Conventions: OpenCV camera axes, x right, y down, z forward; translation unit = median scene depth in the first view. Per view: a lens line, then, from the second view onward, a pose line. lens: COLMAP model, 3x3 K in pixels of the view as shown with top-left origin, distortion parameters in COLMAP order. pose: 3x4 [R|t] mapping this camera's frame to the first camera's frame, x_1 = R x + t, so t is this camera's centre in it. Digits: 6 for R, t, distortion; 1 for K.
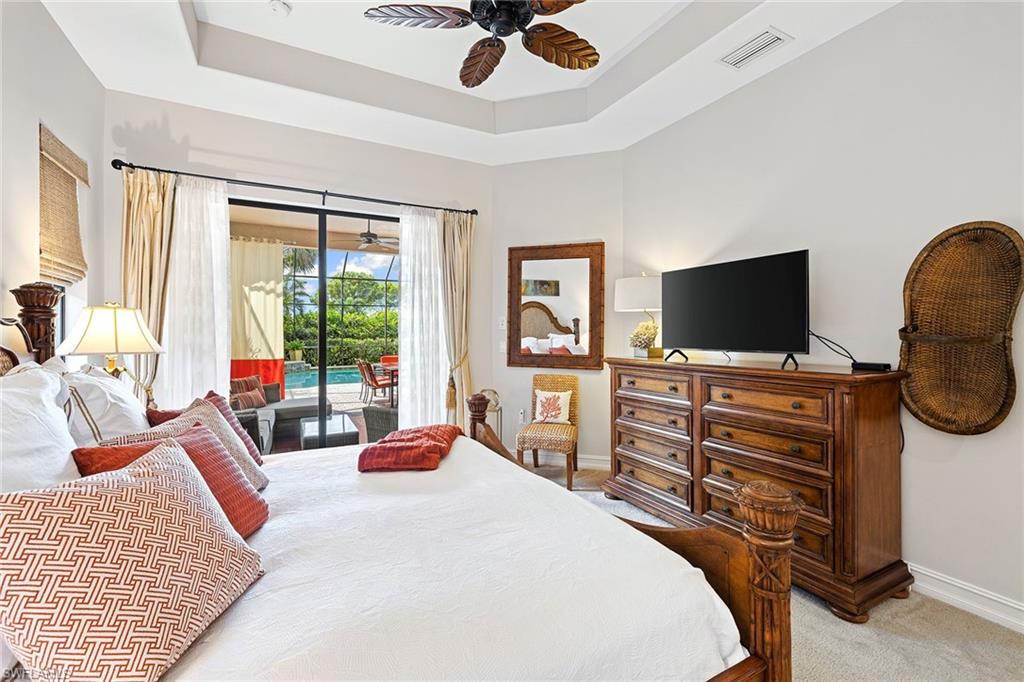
lens RADIAL K [[430.4, 0, 494.1], [0, 430.4, 327.8], [0, 0, 1]] dist [0.001605, 0.000869]
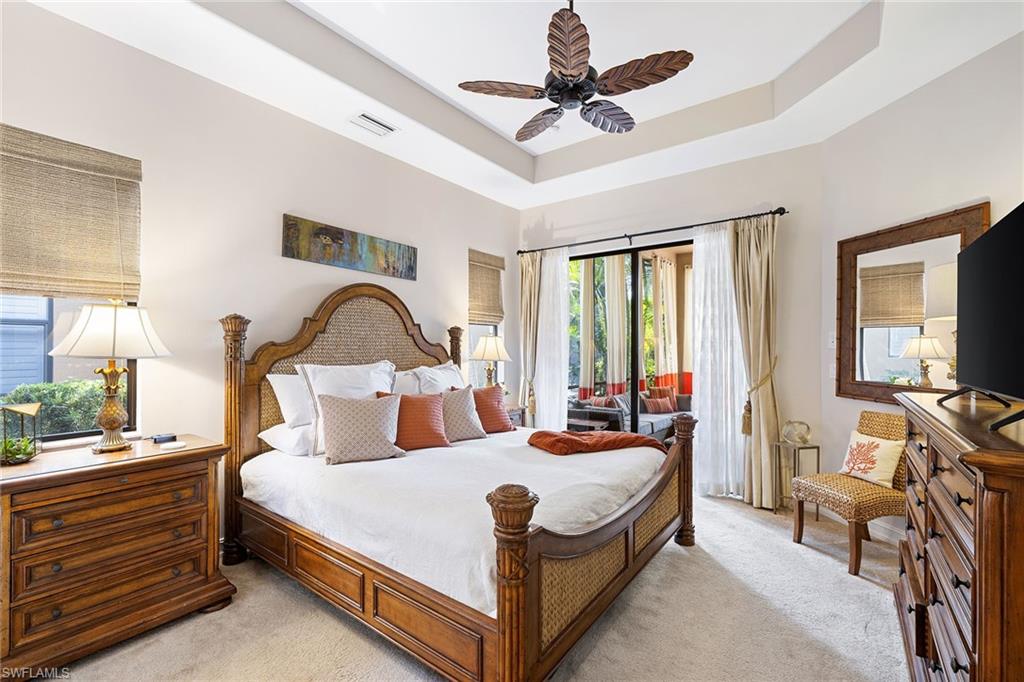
lens RADIAL K [[430.4, 0, 505.5], [0, 430.4, 345.6], [0, 0, 1]] dist [0.001605, 0.000869]
pose [[0.429566, 0.000043, -0.903035, 0.515760], [0.003429, 0.999993, 0.001678, -0.005192], [0.903029, -0.003817, 0.429563, 0.149329]]
